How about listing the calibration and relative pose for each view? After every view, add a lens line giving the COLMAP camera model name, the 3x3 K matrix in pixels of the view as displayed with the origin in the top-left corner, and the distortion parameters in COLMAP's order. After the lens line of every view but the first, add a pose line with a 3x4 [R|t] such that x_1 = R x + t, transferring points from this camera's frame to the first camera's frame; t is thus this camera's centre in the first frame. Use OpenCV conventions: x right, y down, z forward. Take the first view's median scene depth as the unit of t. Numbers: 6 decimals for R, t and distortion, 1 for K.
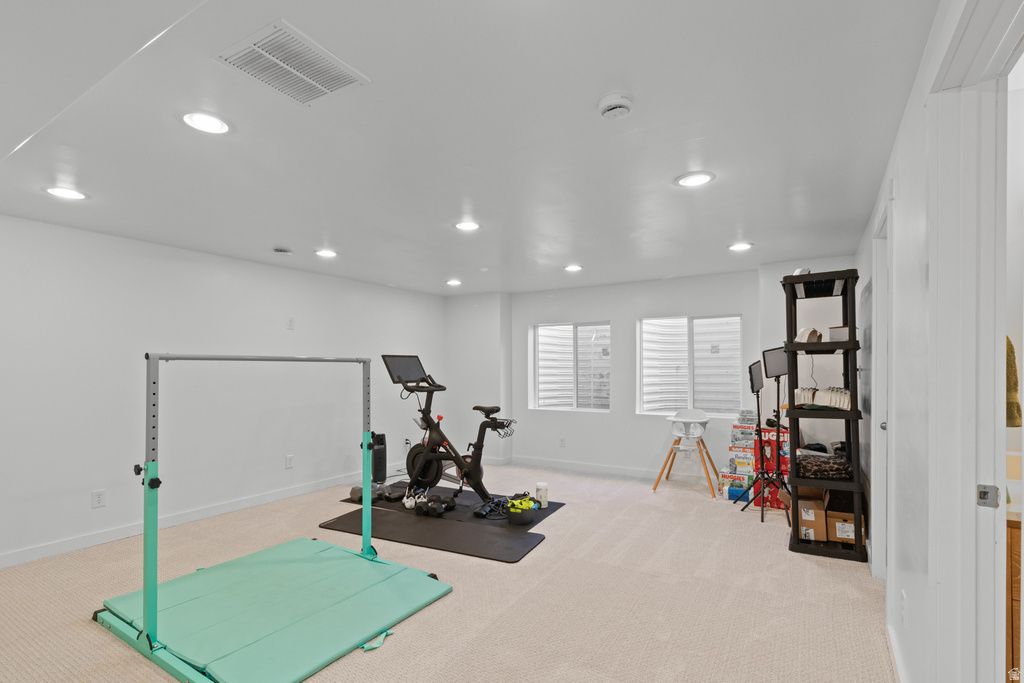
lens RADIAL K [[486.9, 0, 512.2], [0, 486.9, 346.5], [0, 0, 1]] dist [0.001448, 0.000069]
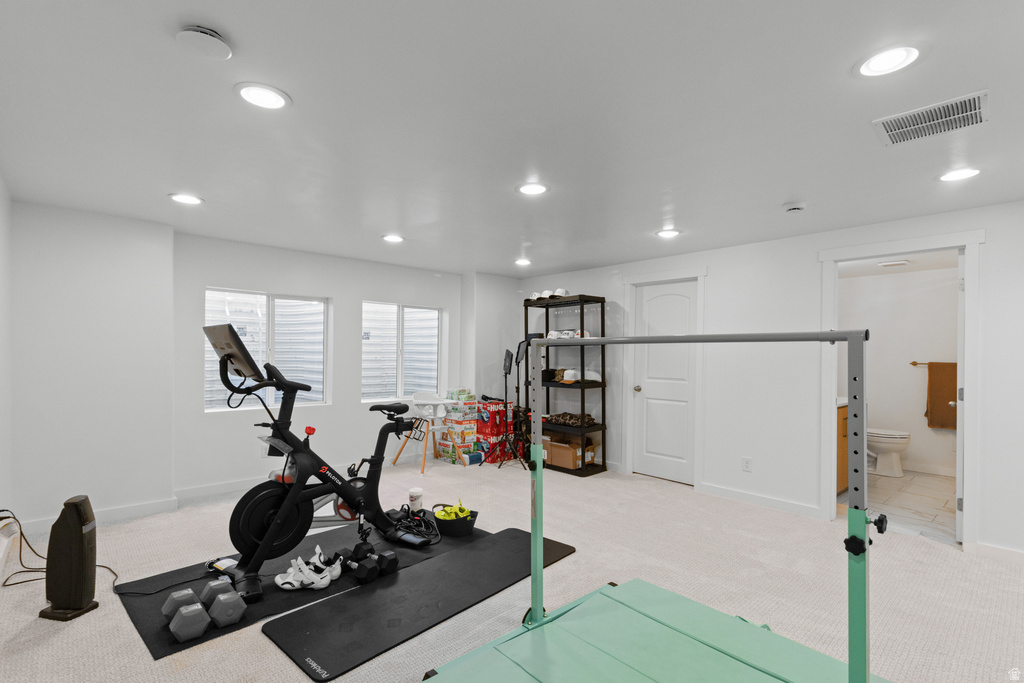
lens RADIAL K [[478.5, 0, 515.7], [0, 478.5, 336.3], [0, 0, 1]] dist [0.000923, 0.000080]
pose [[0.280067, 0.044532, 0.958947, -0.677319], [-0.056825, 0.997941, -0.029747, 0.028487], [-0.958297, -0.046161, 0.282021, 0.584848]]
